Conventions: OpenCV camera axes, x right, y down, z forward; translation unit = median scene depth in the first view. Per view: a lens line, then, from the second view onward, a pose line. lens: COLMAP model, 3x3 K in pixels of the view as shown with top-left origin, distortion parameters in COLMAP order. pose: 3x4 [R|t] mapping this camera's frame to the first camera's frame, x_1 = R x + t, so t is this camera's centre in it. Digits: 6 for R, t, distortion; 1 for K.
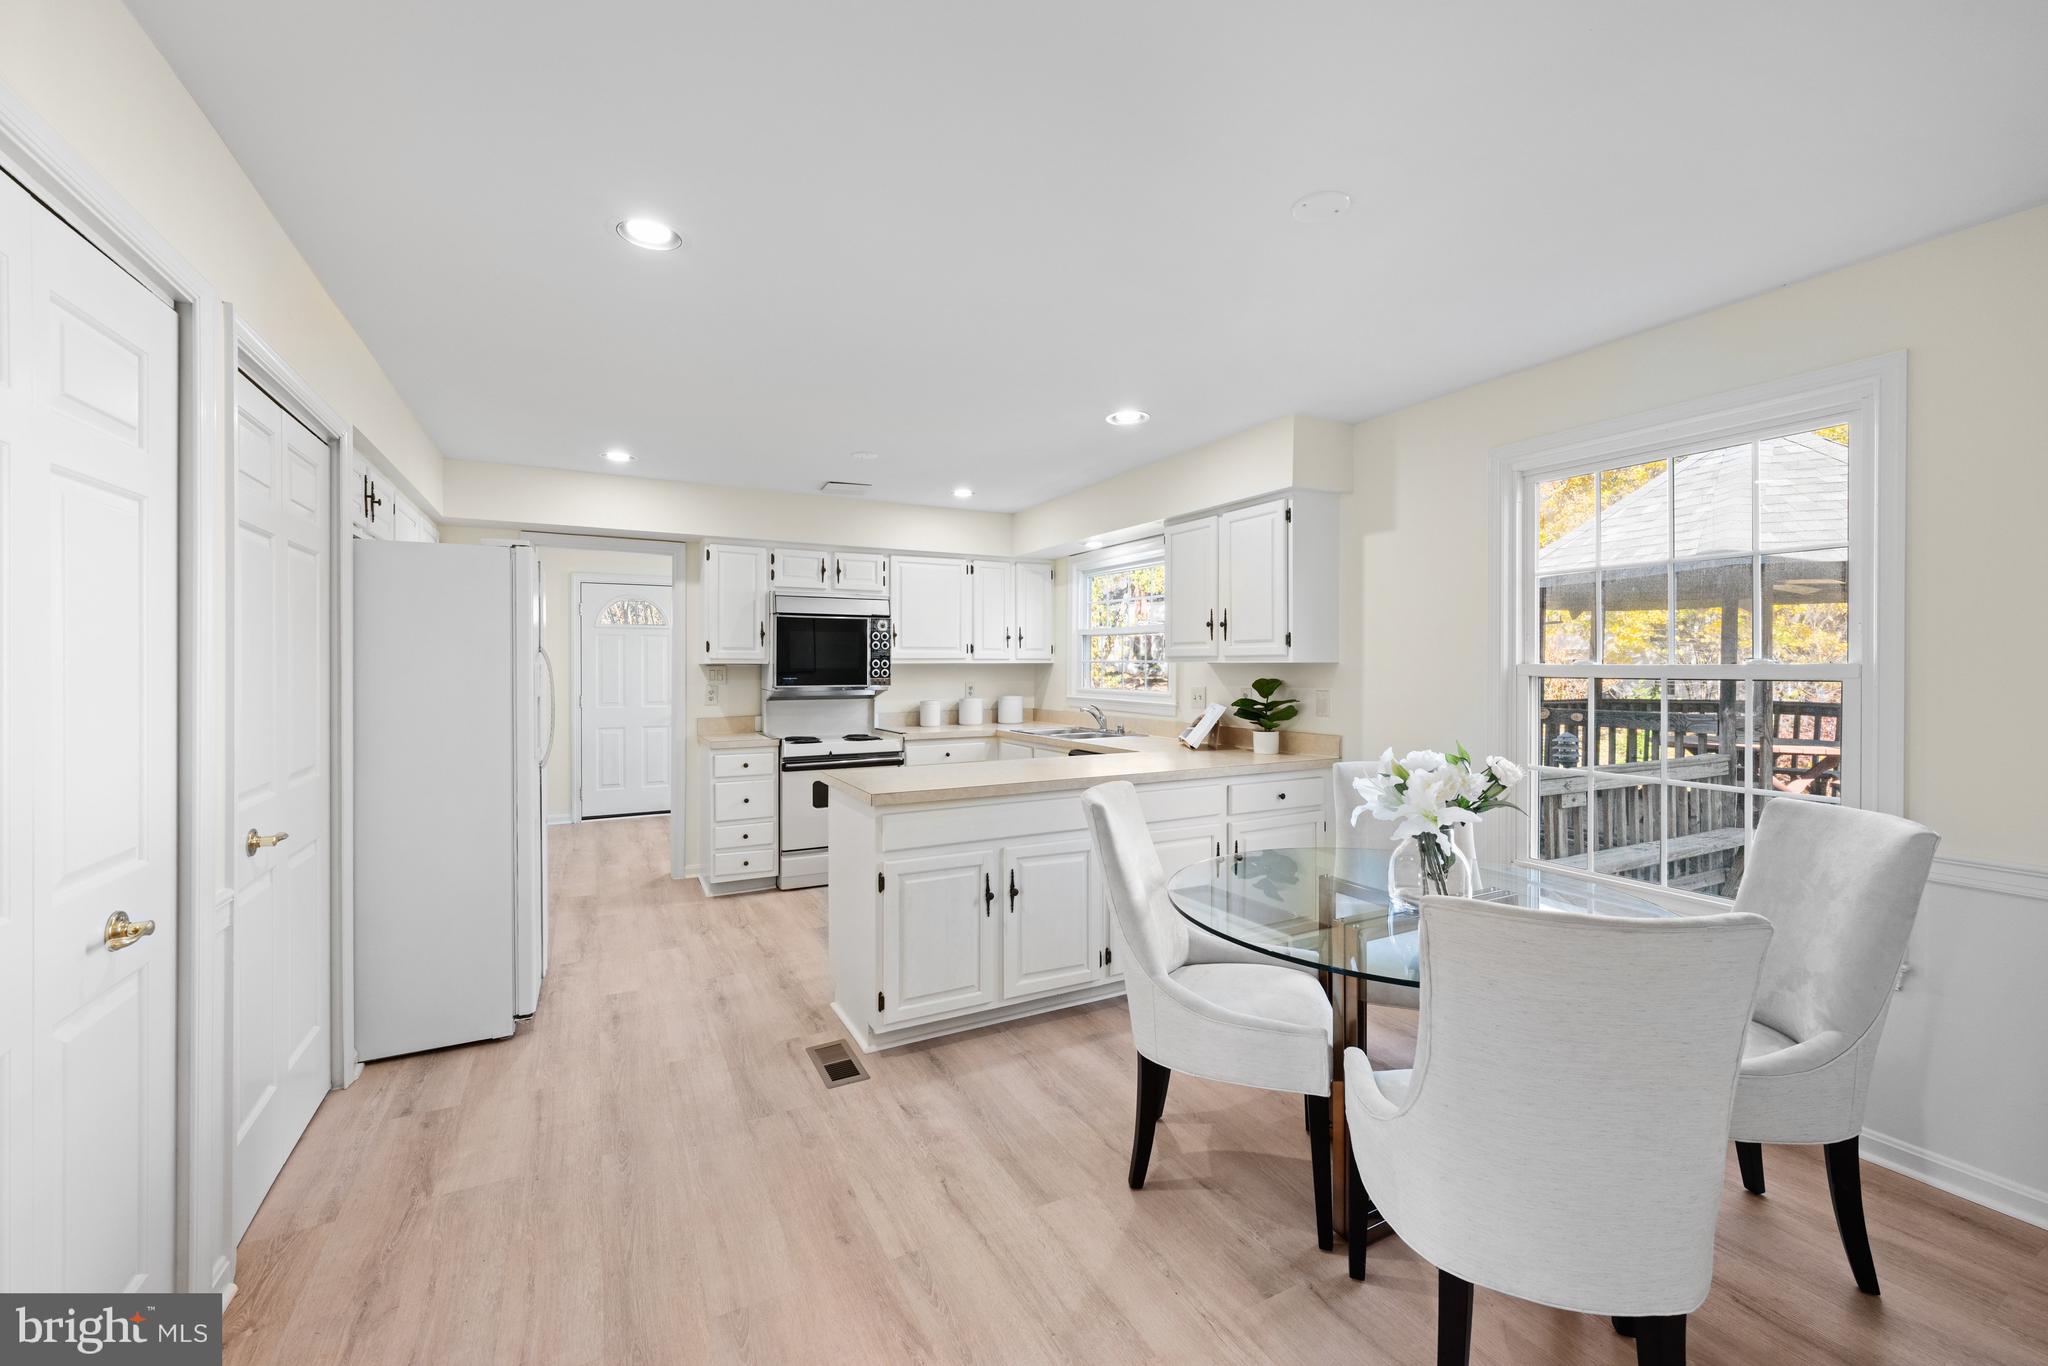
lens RADIAL K [[811.8, 0, 1020.3], [0, 811.8, 671.4], [0, 0, 1]] dist [0.000502, -0.000753]
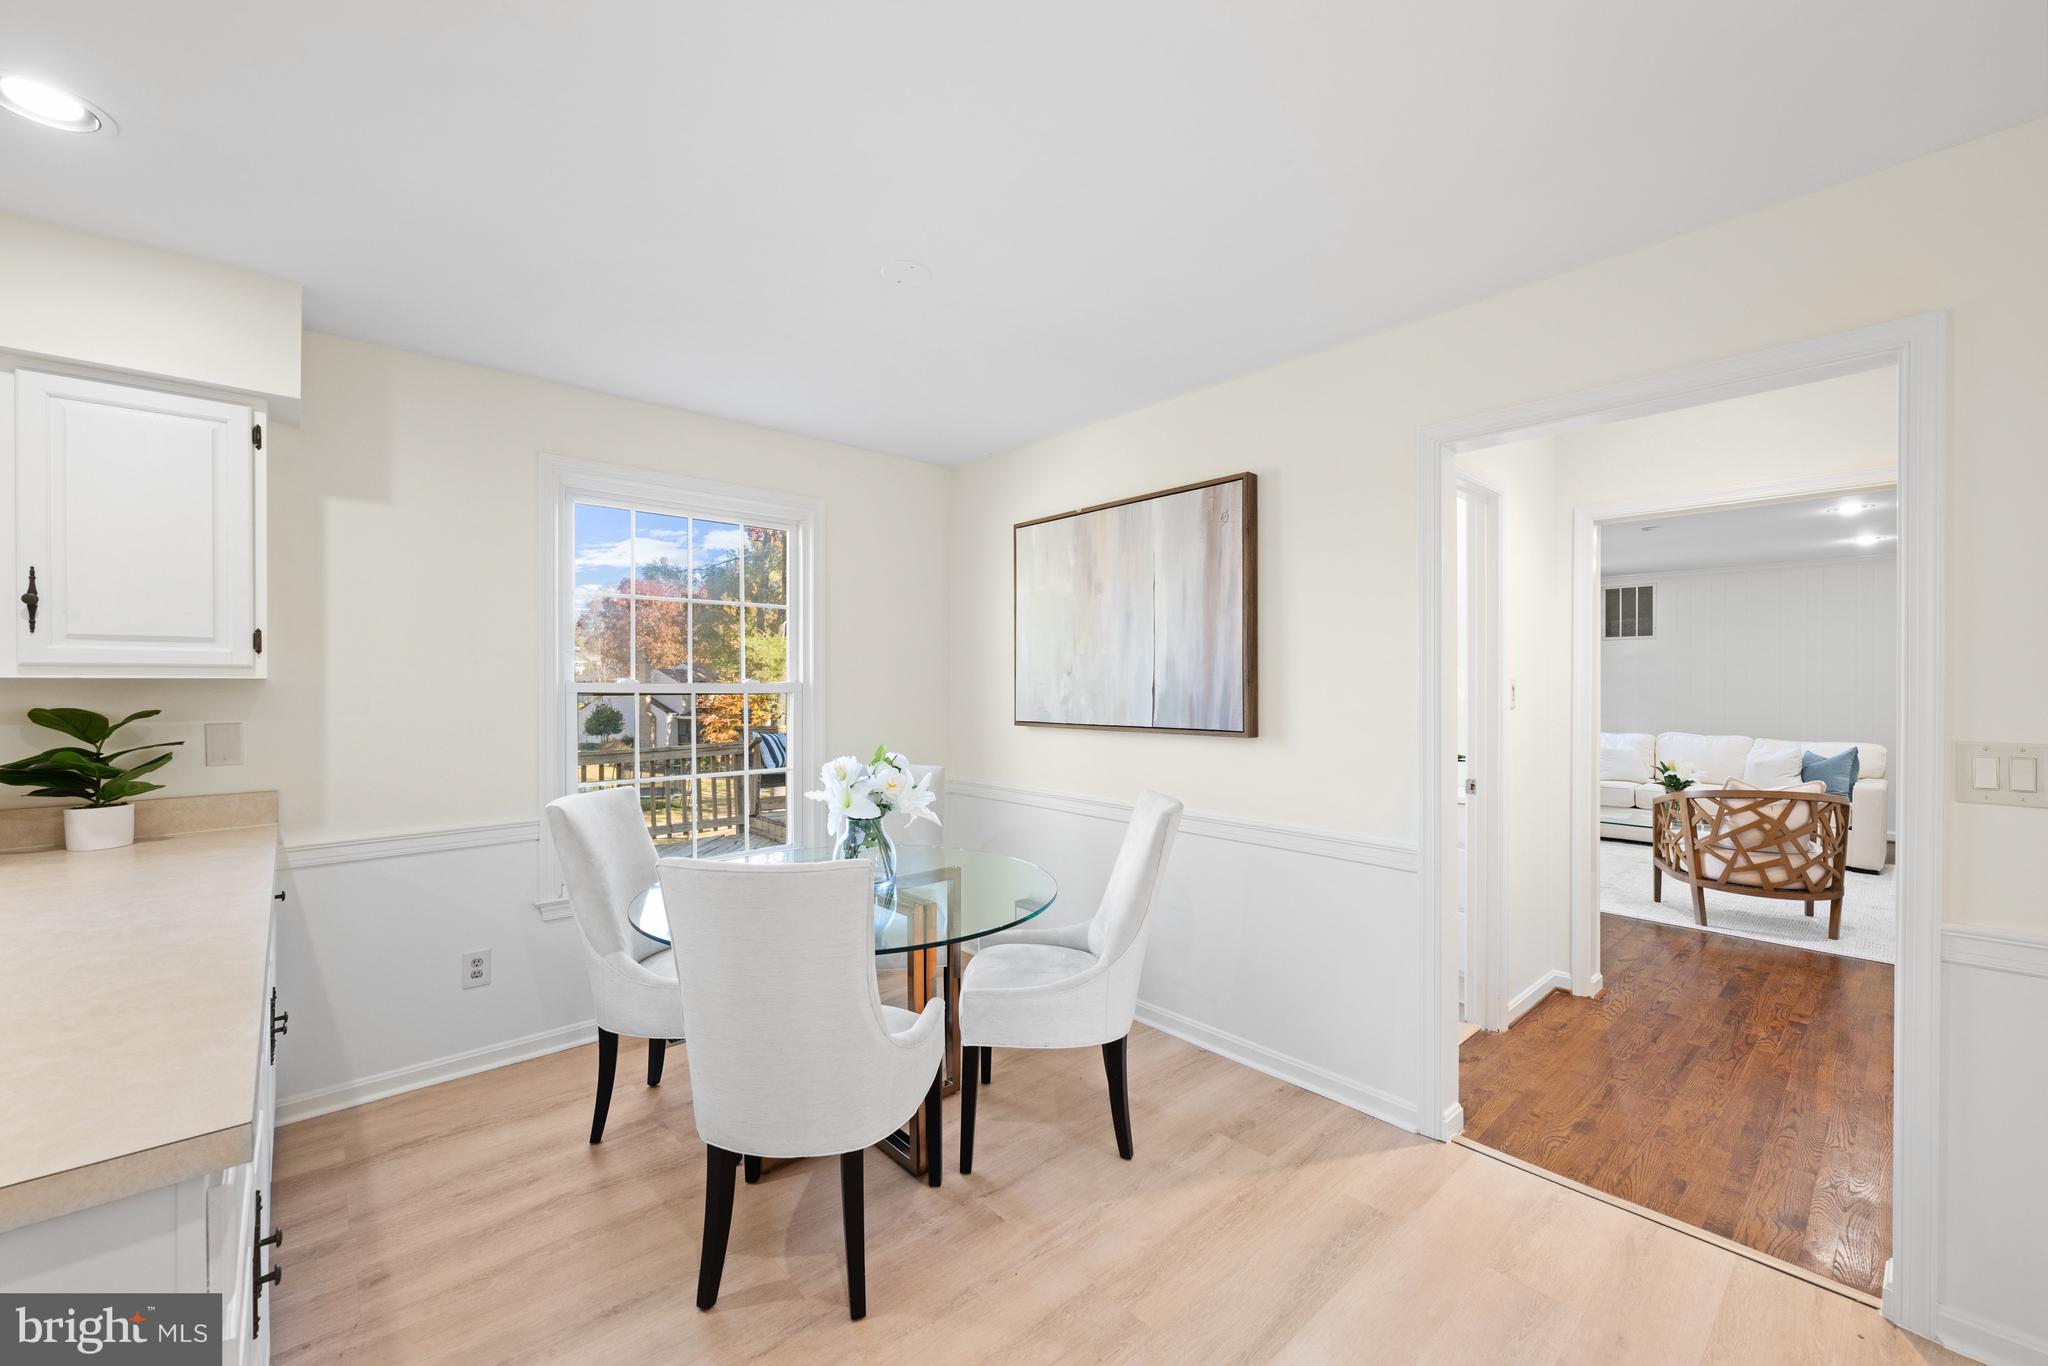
lens RADIAL K [[811.8, 0, 1023.1], [0, 811.8, 688.1], [0, 0, 1]] dist [0.000502, -0.000753]
pose [[-0.241558, -0.006803, 0.970363, -0.292105], [0.005429, 0.999950, 0.008362, -0.004264], [-0.970371, 0.007288, -0.241509, 0.432722]]
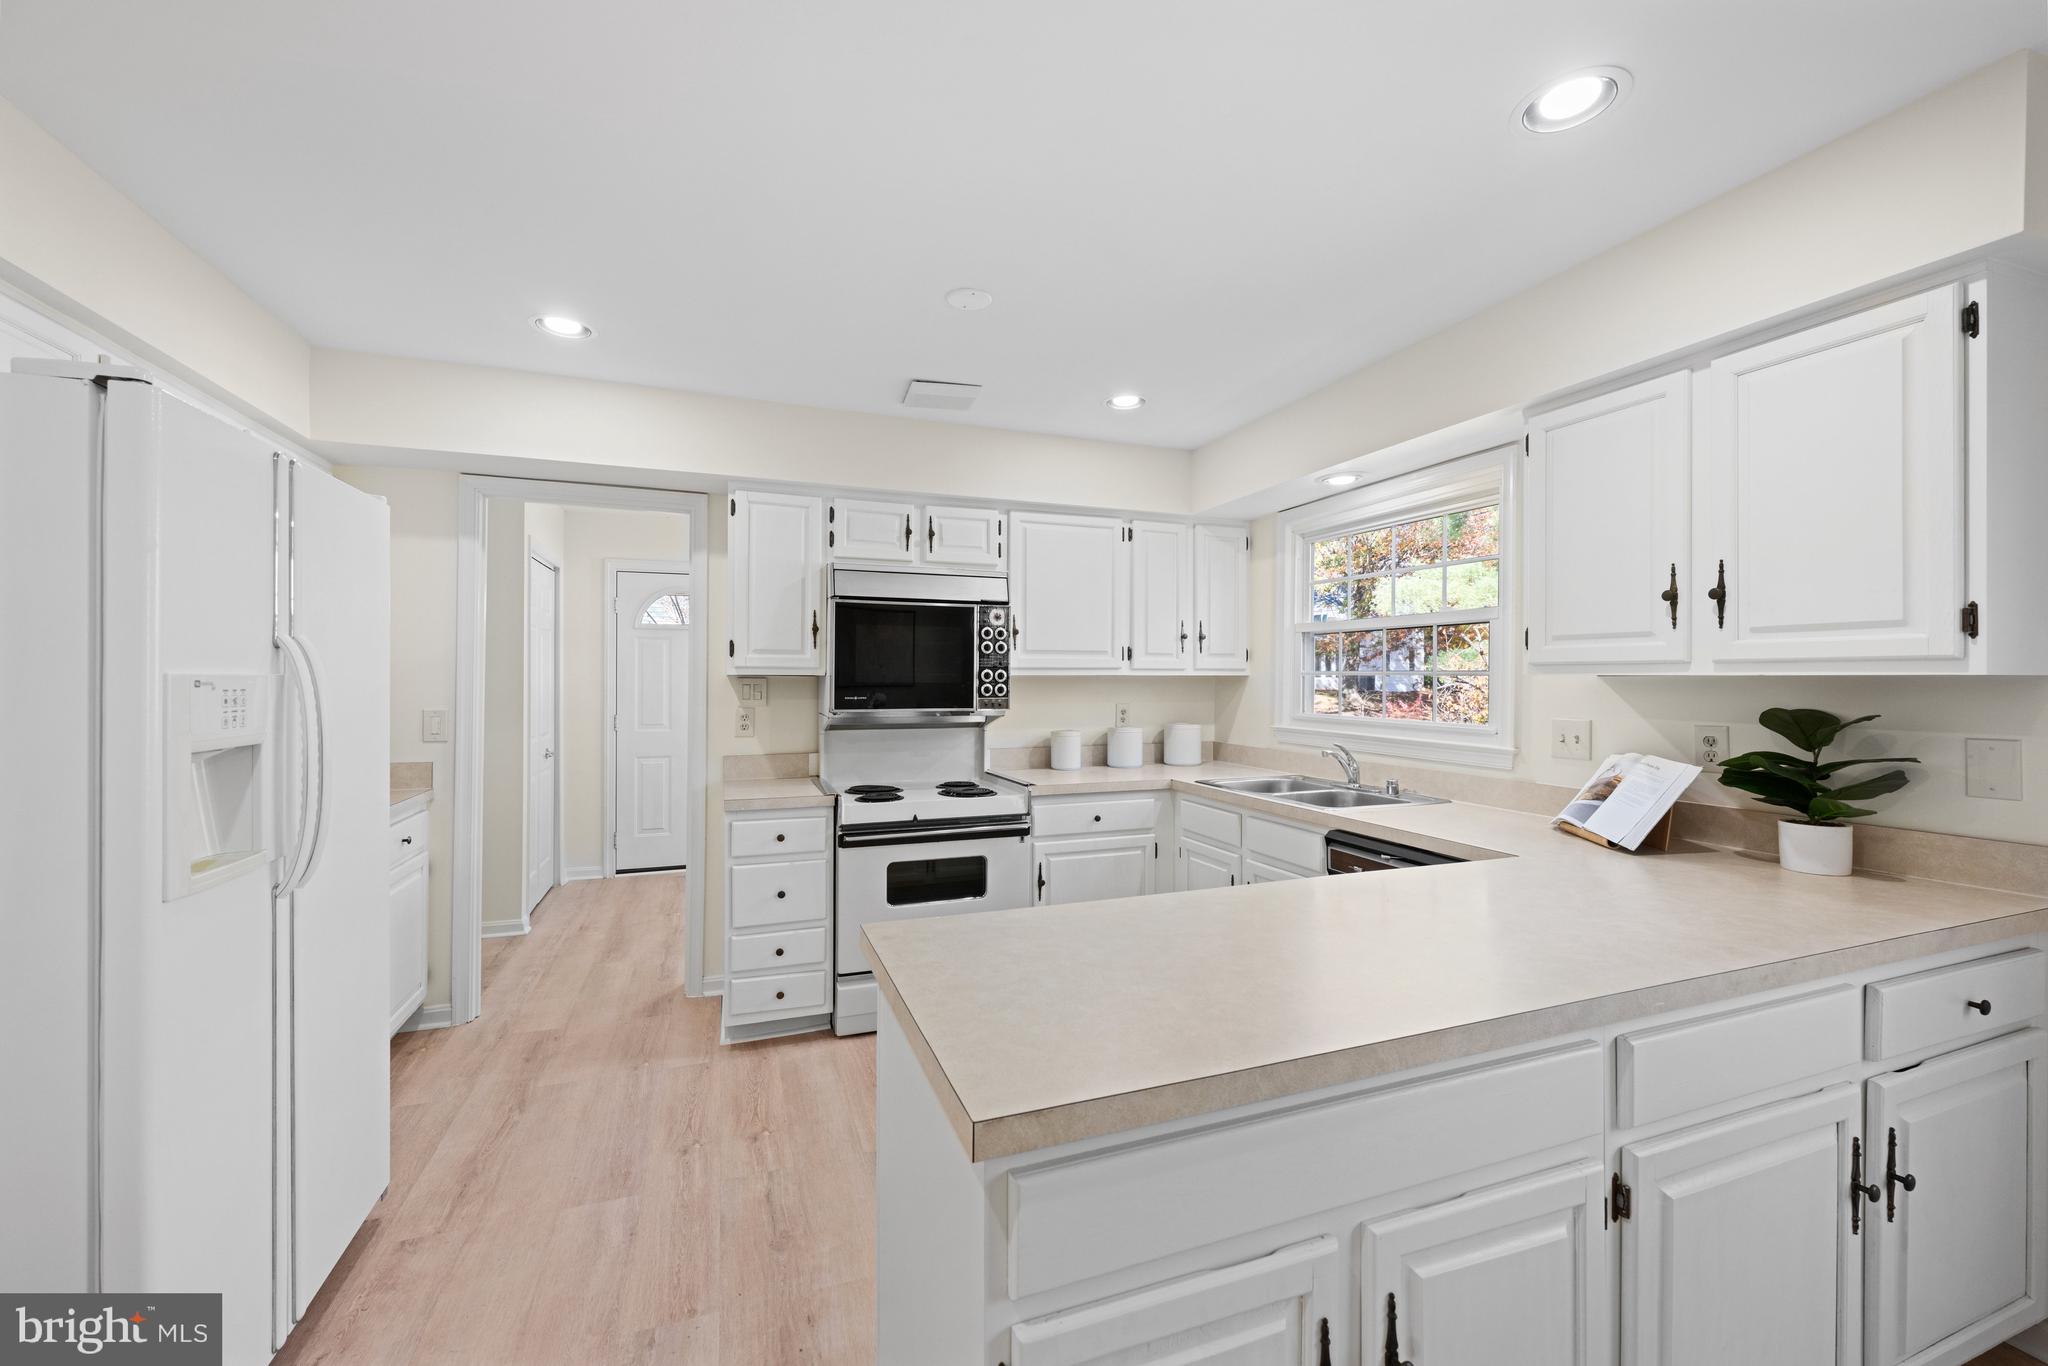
lens RADIAL K [[811.8, 0, 1016.0], [0, 811.8, 677.3], [0, 0, 1]] dist [0.000502, -0.000753]
pose [[0.990367, 0.003345, -0.138424, -0.069194], [-0.004479, 0.999959, -0.007884, -0.003299], [0.138392, 0.008428, 0.990342, 0.383237]]
